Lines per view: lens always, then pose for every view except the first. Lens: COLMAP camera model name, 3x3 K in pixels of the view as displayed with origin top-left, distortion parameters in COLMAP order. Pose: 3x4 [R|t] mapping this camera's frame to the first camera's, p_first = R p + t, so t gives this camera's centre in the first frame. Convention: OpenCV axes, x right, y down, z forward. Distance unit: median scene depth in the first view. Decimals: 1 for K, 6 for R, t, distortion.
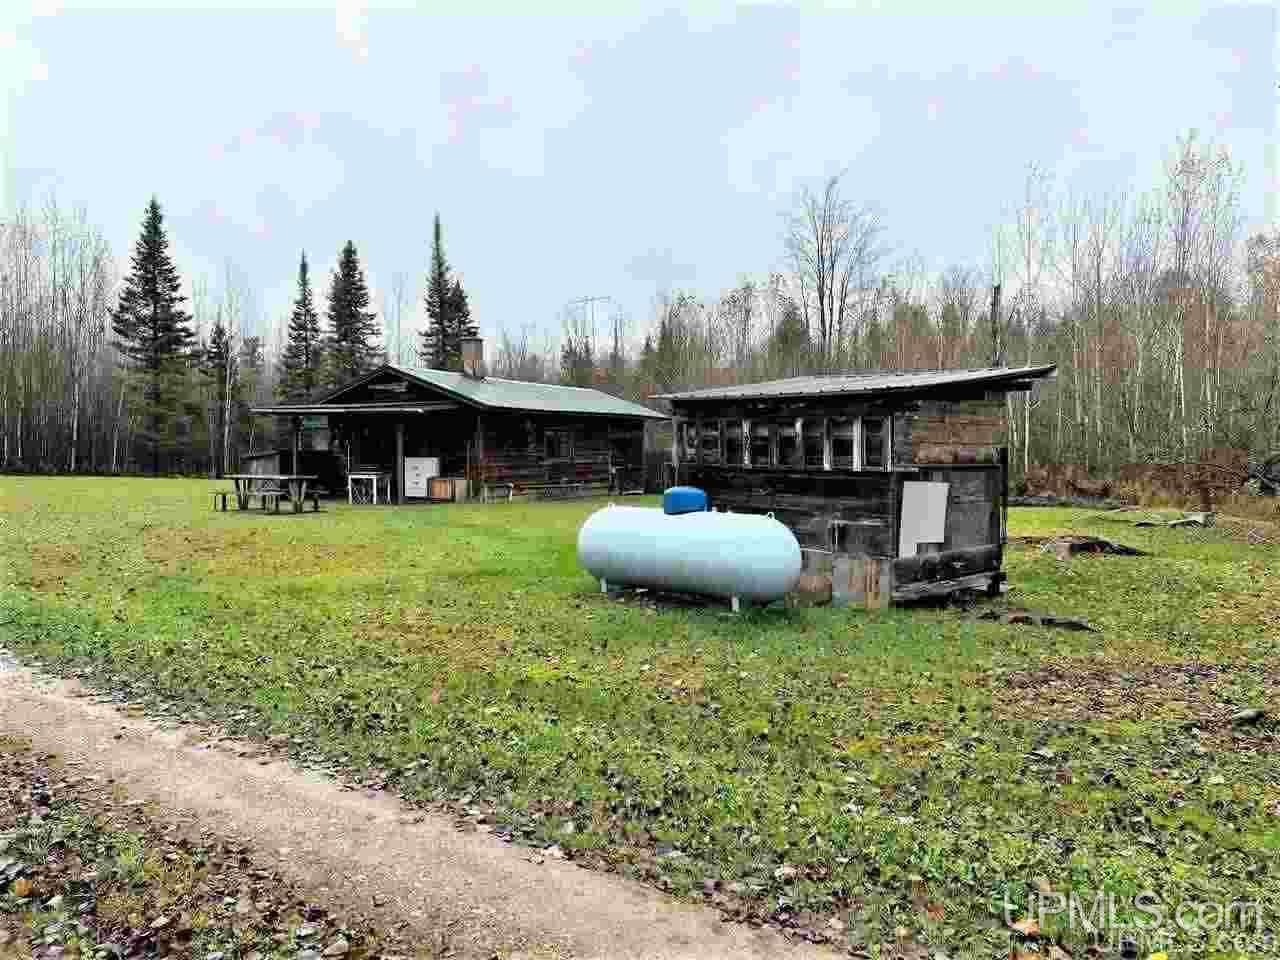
lens RADIAL K [[946.2, 0, 640.0], [0, 946.2, 480.0], [0, 0, 1]] dist [0.032101, -0.005569]
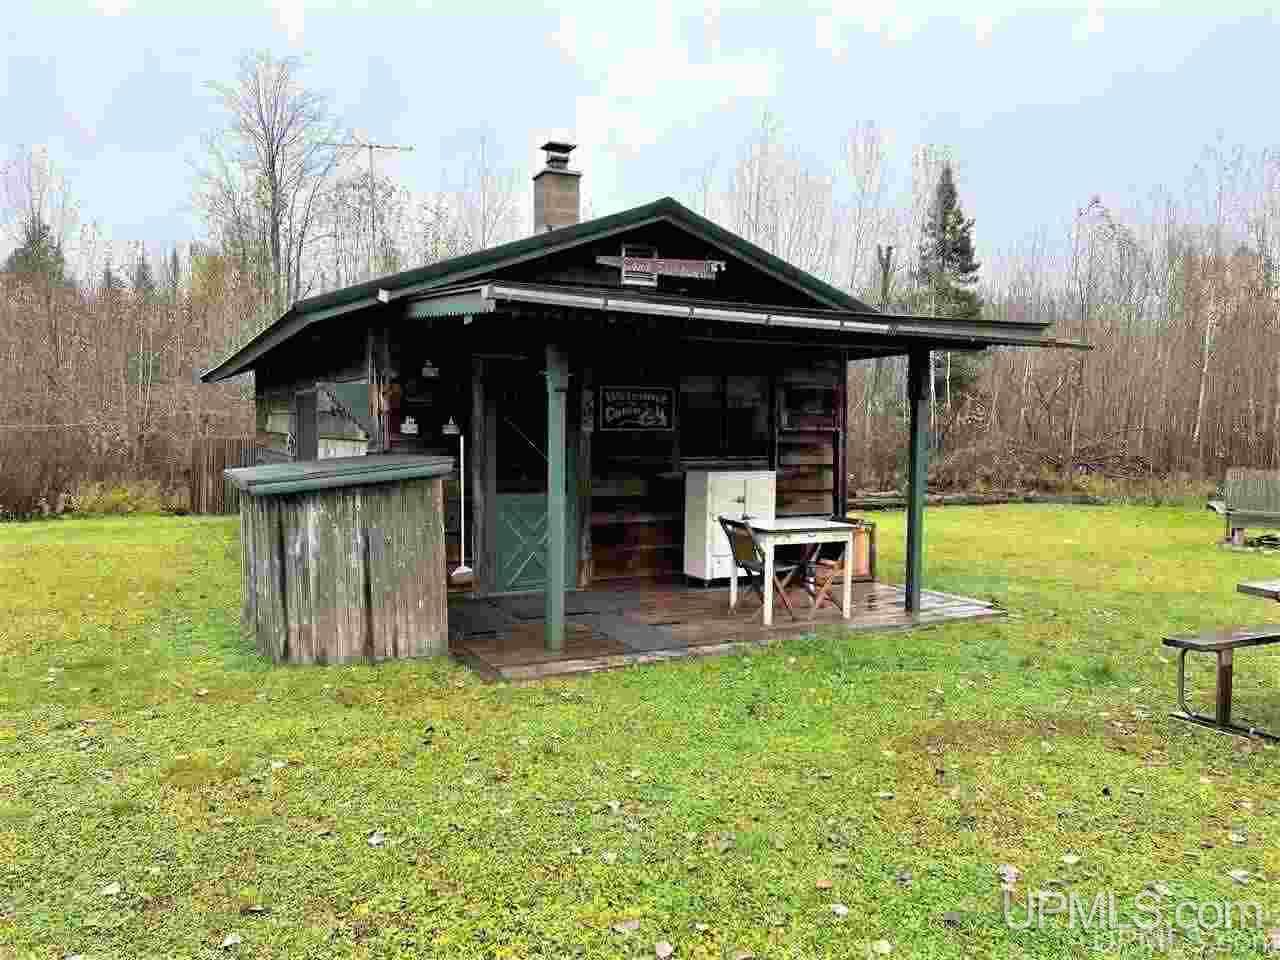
lens RADIAL K [[946.2, 0, 640.0], [0, 946.2, 480.0], [0, 0, 1]] dist [0.032101, -0.005569]
pose [[0.616304, -0.035708, 0.786698, -0.243357], [0.016919, 0.999341, 0.032106, -0.014600], [-0.787327, -0.006477, 0.616502, 0.357135]]
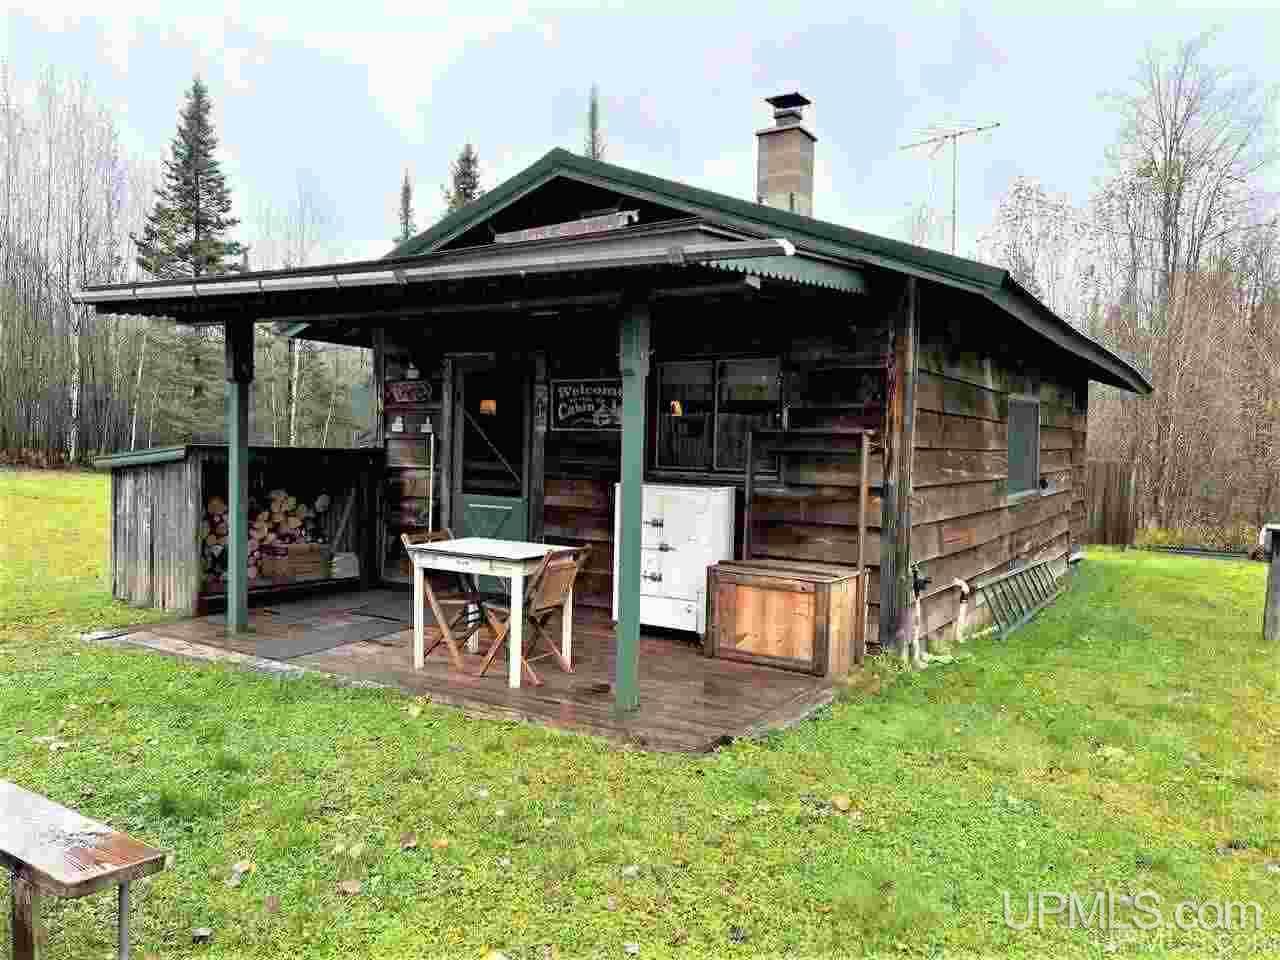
lens RADIAL K [[954.2, 0, 640.0], [0, 954.2, 480.0], [0, 0, 1]] dist [0.089161, -0.000280]
pose [[0.992773, 0.033043, -0.115373, -0.093514], [-0.032944, 0.999453, 0.002766, -0.011422], [0.115401, 0.001055, 0.993318, 0.321732]]
